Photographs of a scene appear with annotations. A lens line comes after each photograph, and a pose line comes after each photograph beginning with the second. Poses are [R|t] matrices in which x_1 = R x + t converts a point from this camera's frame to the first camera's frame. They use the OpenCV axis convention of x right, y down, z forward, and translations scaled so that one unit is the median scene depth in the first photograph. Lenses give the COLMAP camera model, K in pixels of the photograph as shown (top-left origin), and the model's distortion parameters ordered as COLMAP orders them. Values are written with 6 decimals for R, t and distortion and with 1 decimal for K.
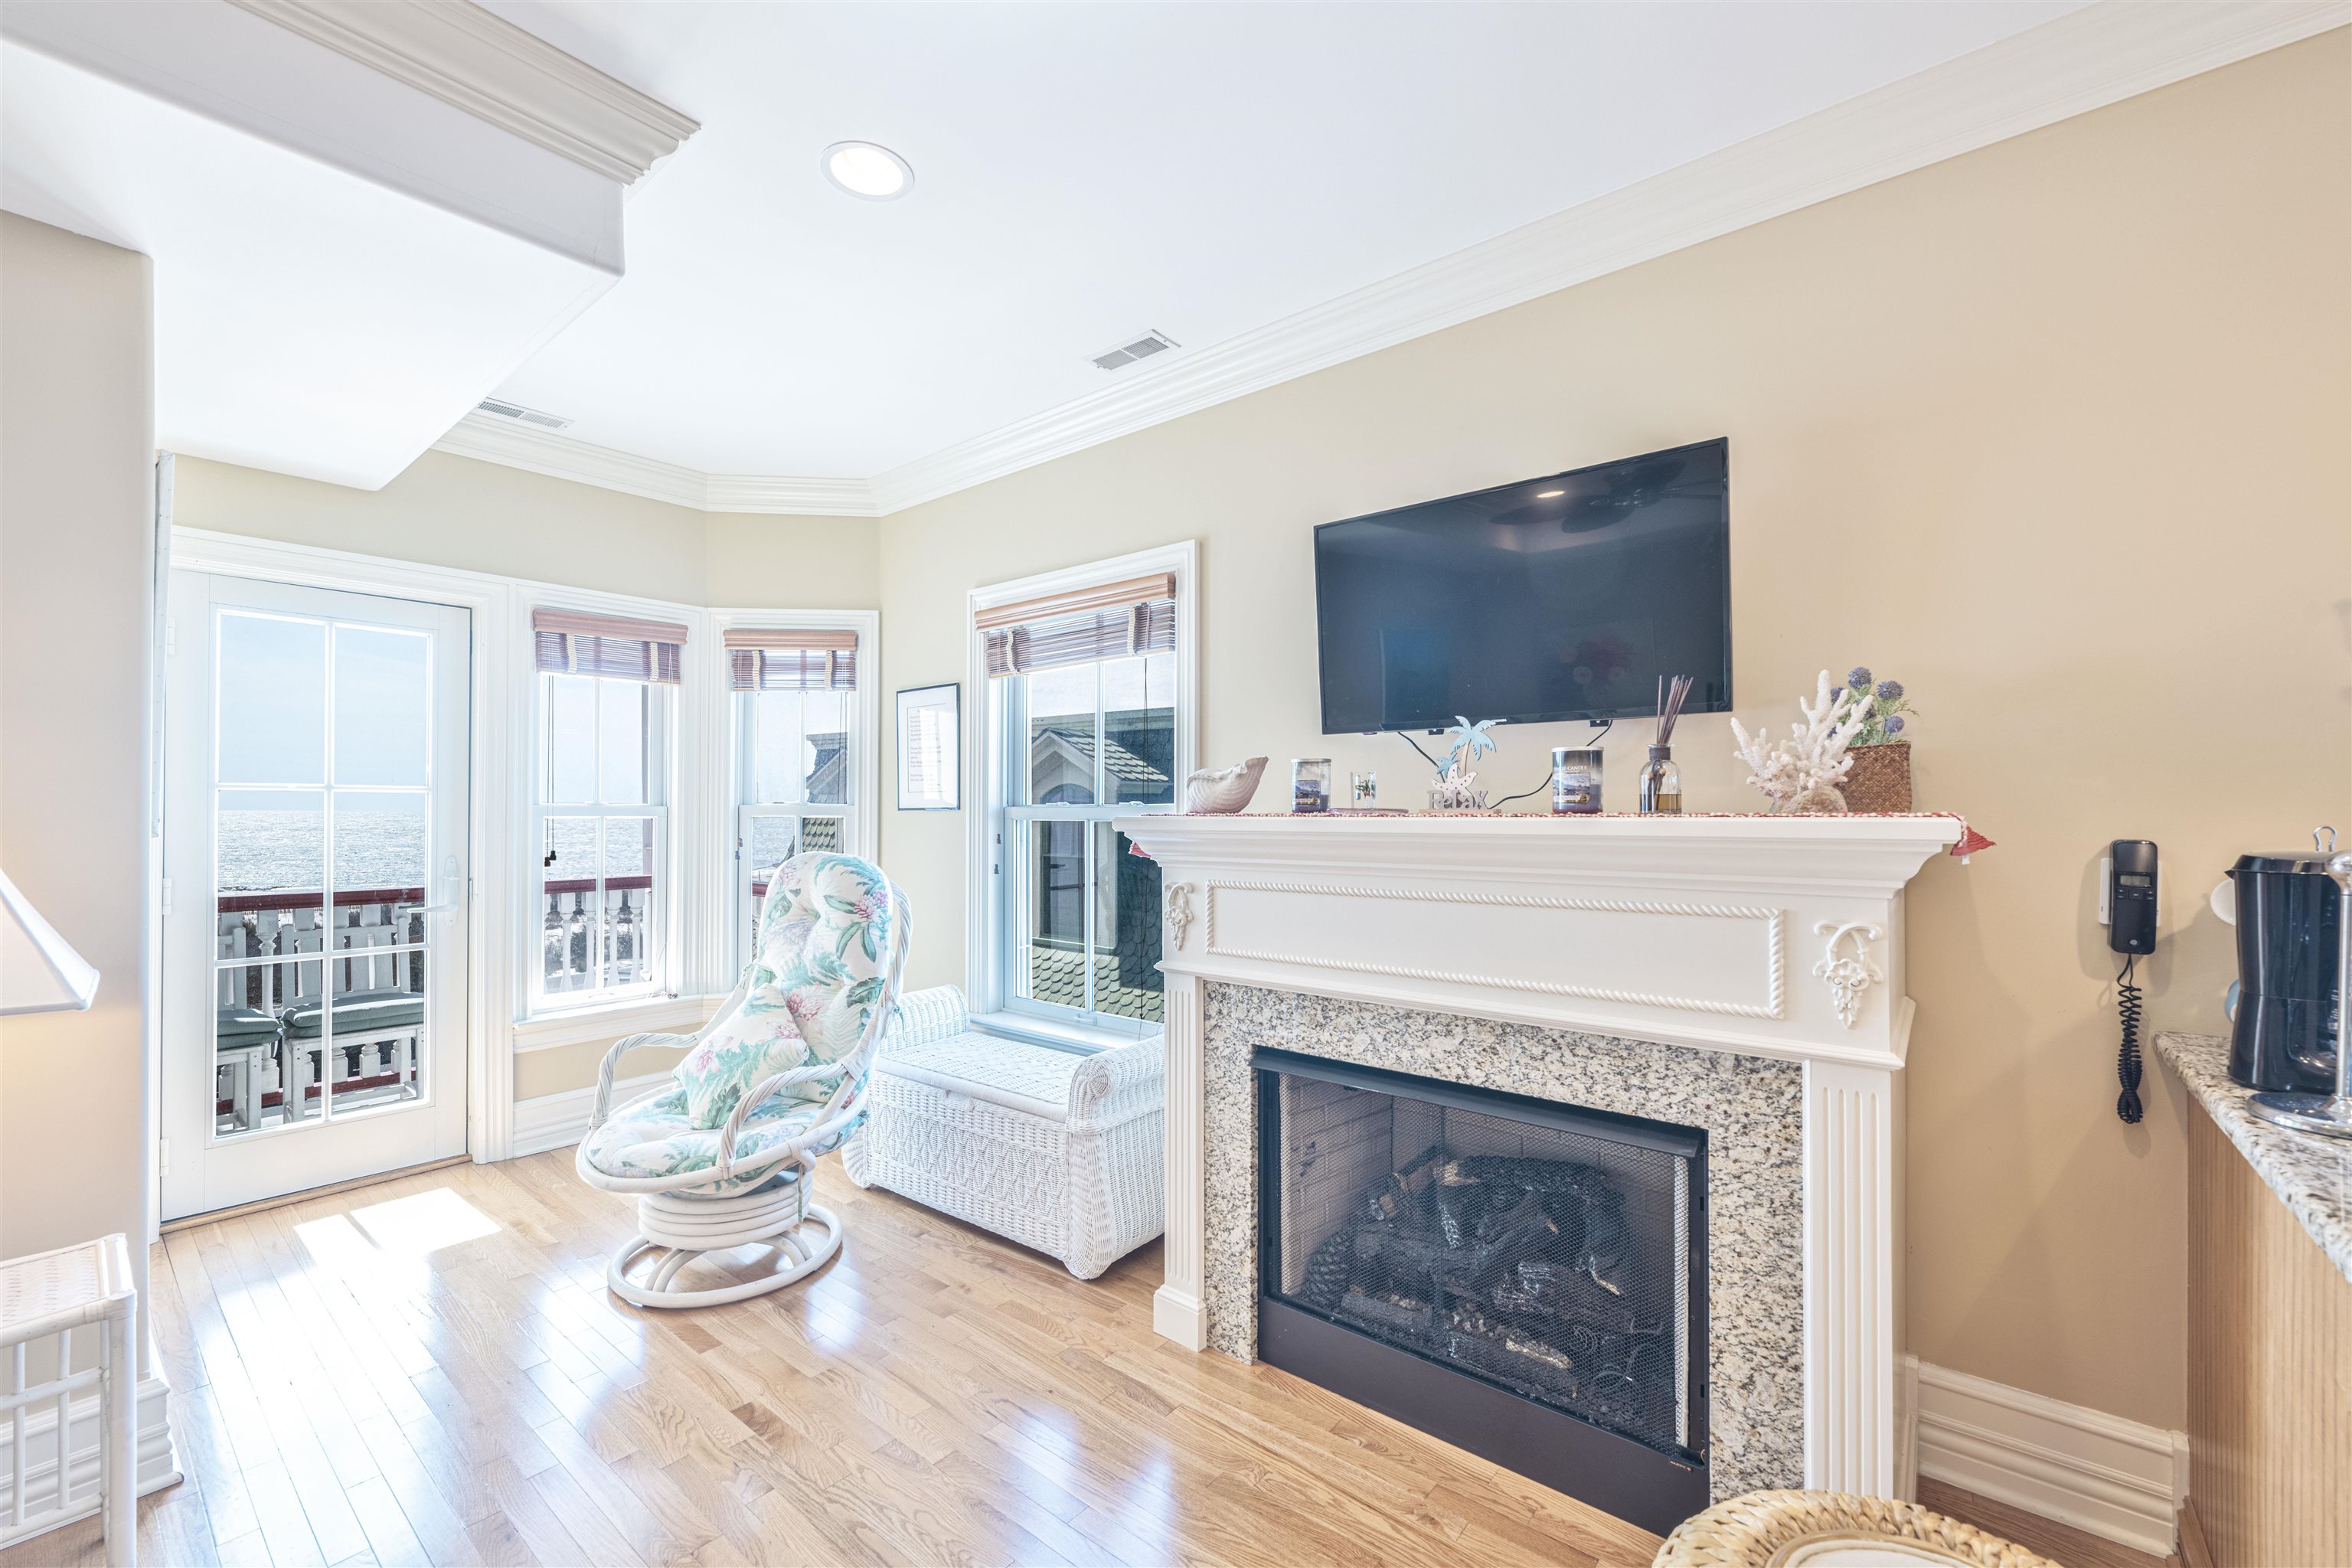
lens RADIAL K [[935.3, 0, 1182.0], [0, 935.3, 814.8], [0, 0, 1]] dist [0.000292, -0.000357]
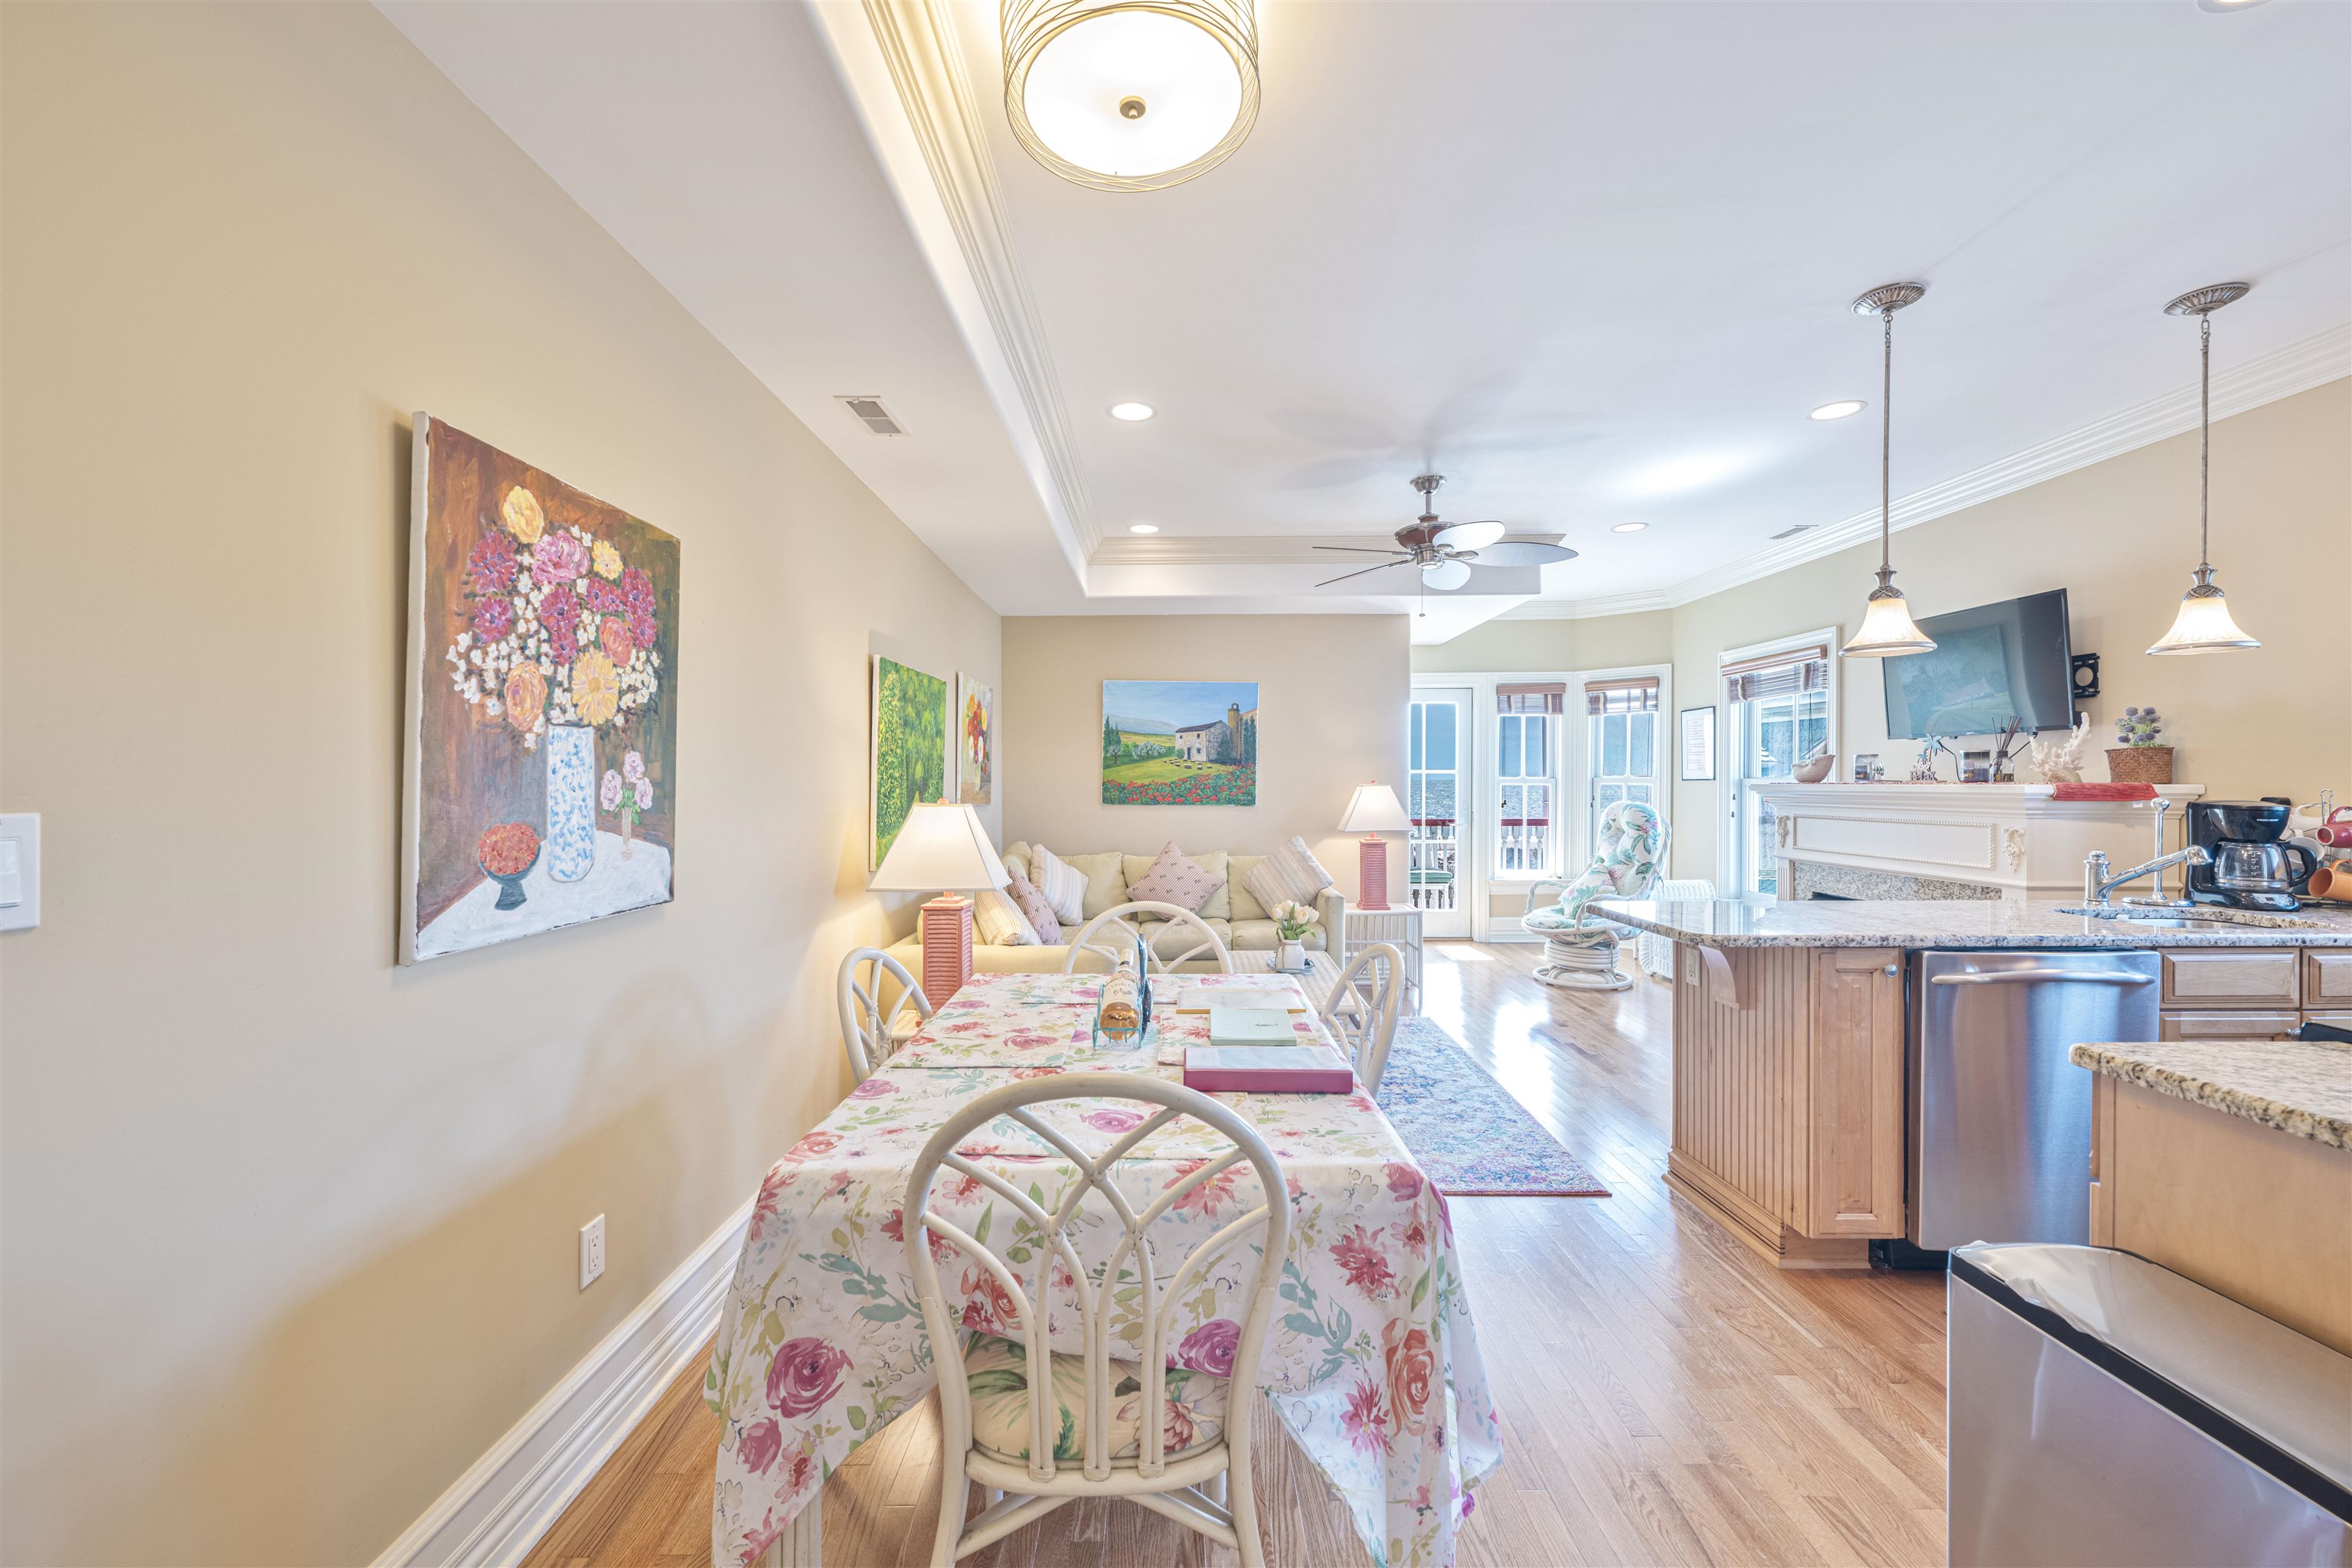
lens RADIAL K [[935.3, 0, 1176.1], [0, 935.3, 785.4], [0, 0, 1]] dist [0.000292, -0.000357]
pose [[0.626246, -0.001229, -0.779625, 0.609797], [0.004833, 0.999986, 0.002306, -0.005408], [0.779611, -0.005212, 0.626243, -1.078096]]
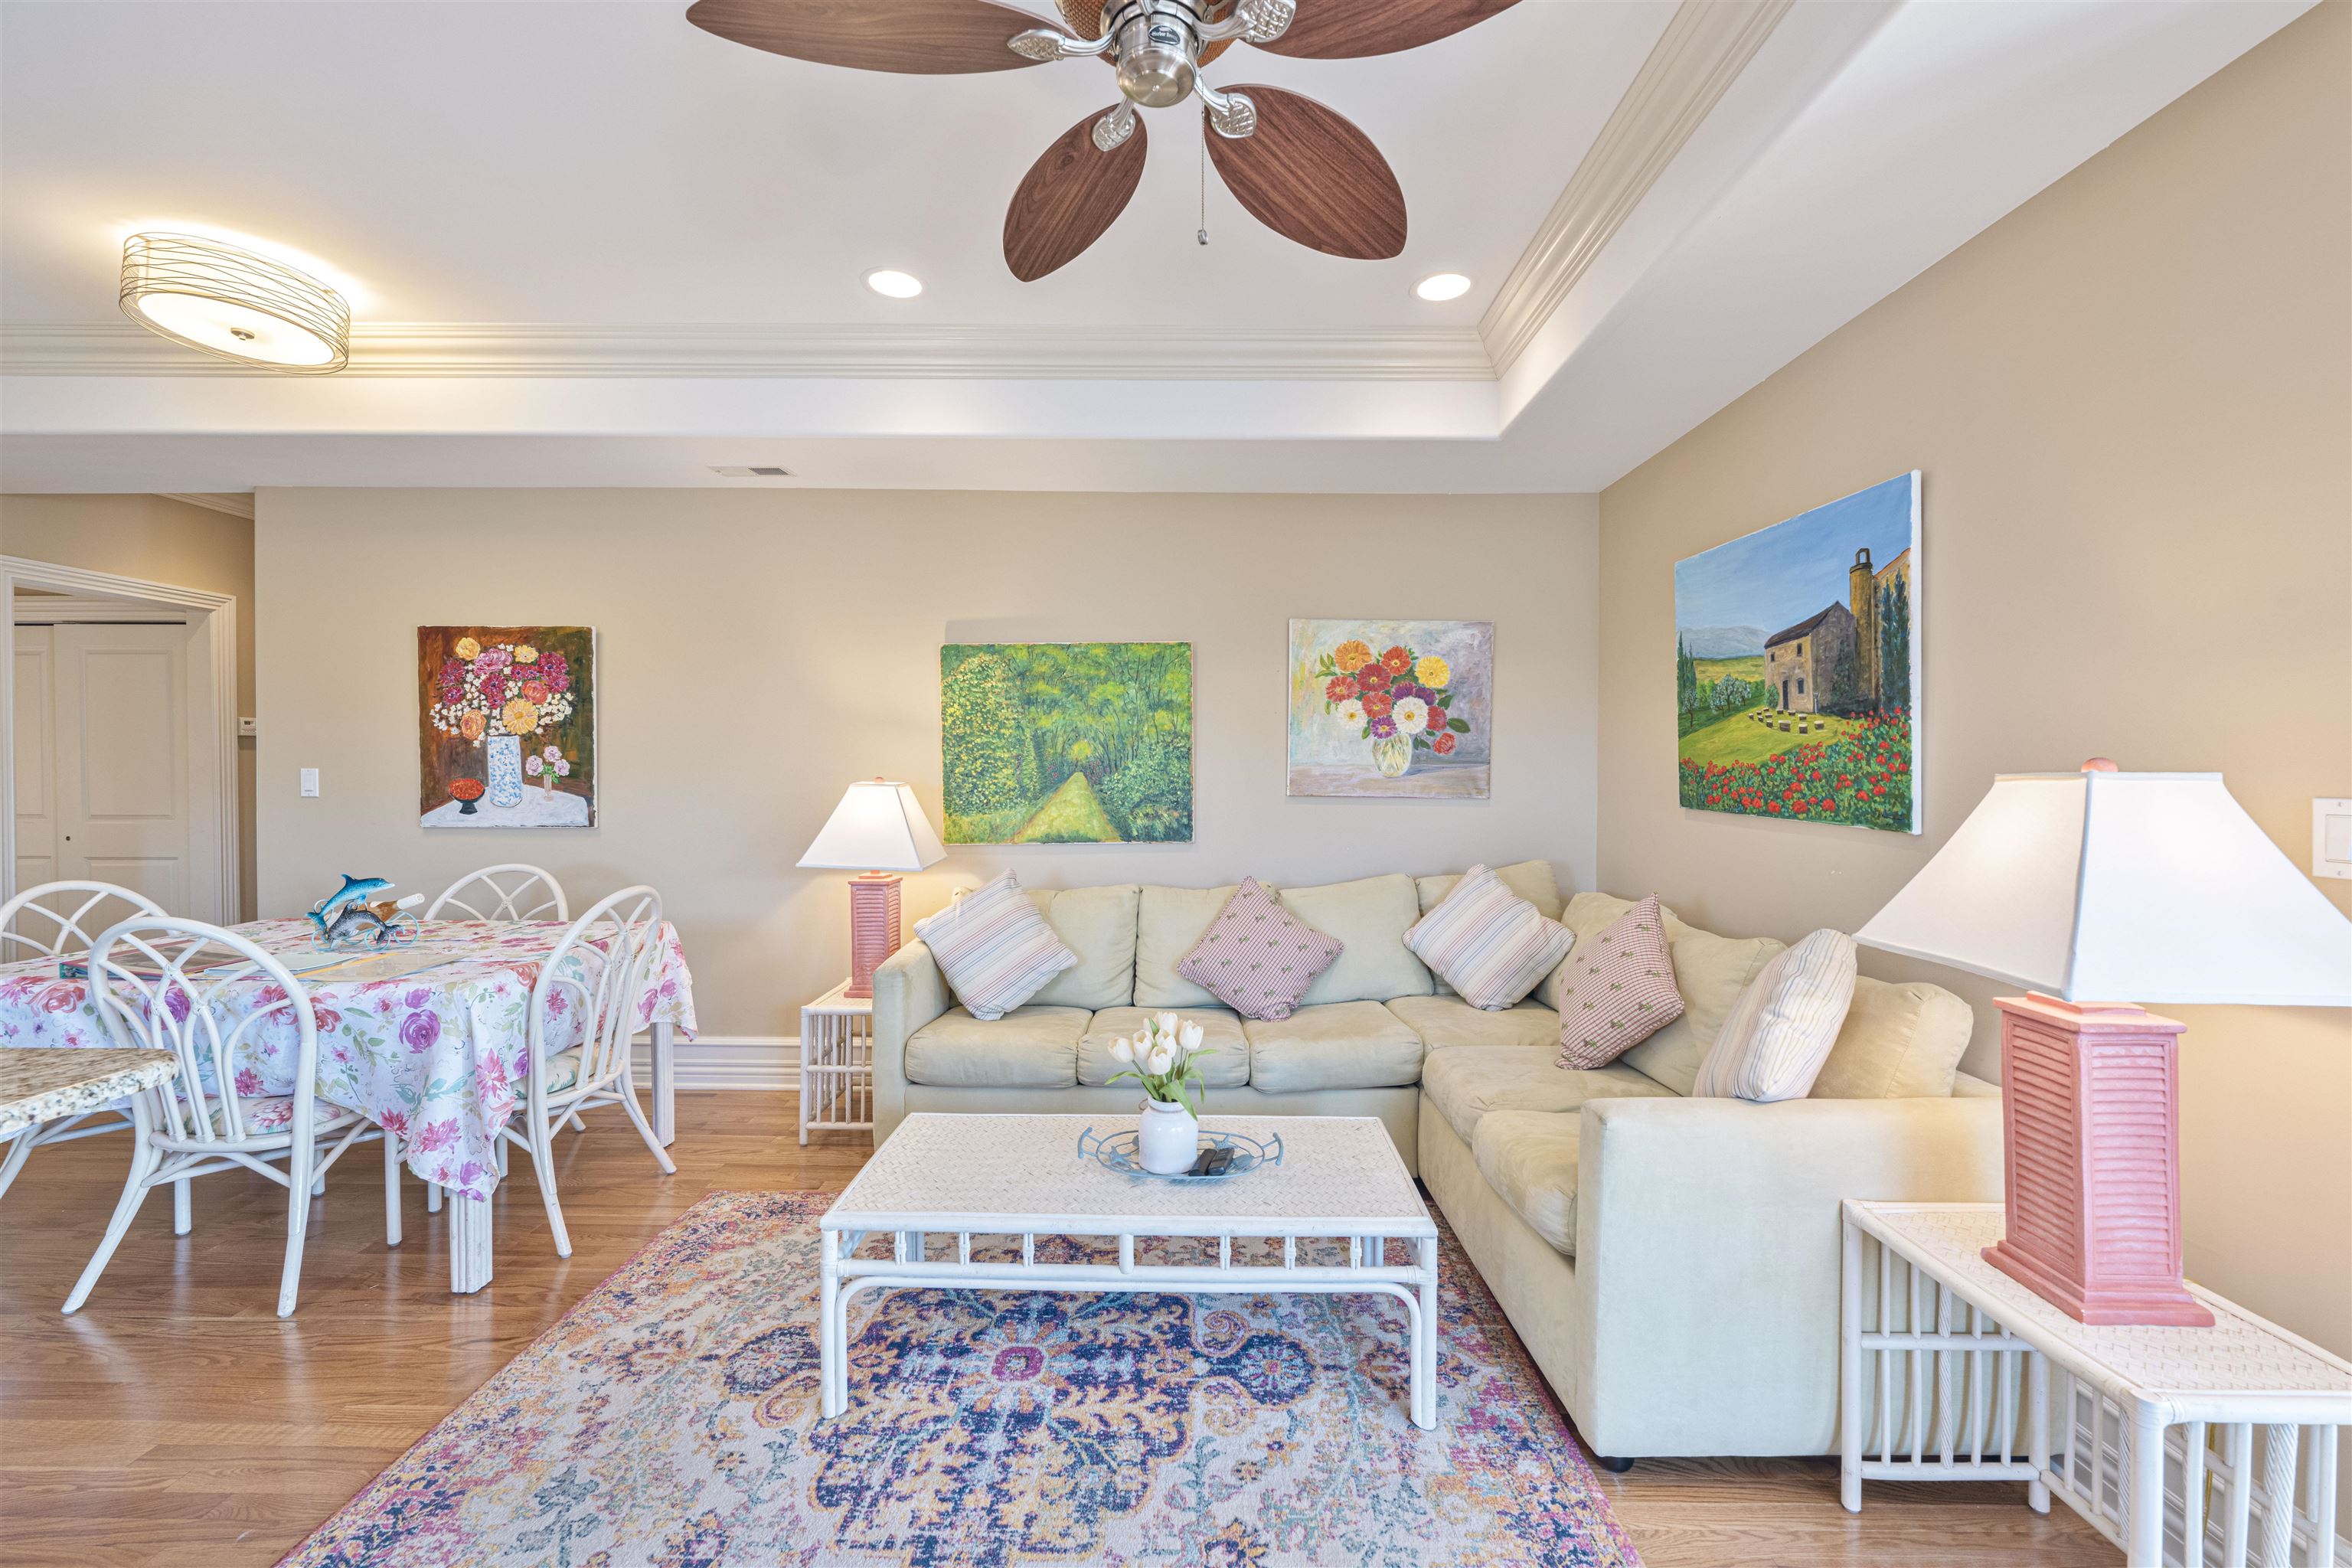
lens RADIAL K [[935.3, 0, 1188.4], [0, 935.3, 773.2], [0, 0, 1]] dist [0.000292, -0.000357]
pose [[-0.783042, -0.000524, -0.621969, -0.009031], [-0.003794, 0.999985, 0.003934, -0.000636], [0.621957, 0.005440, -0.783032, 0.543661]]
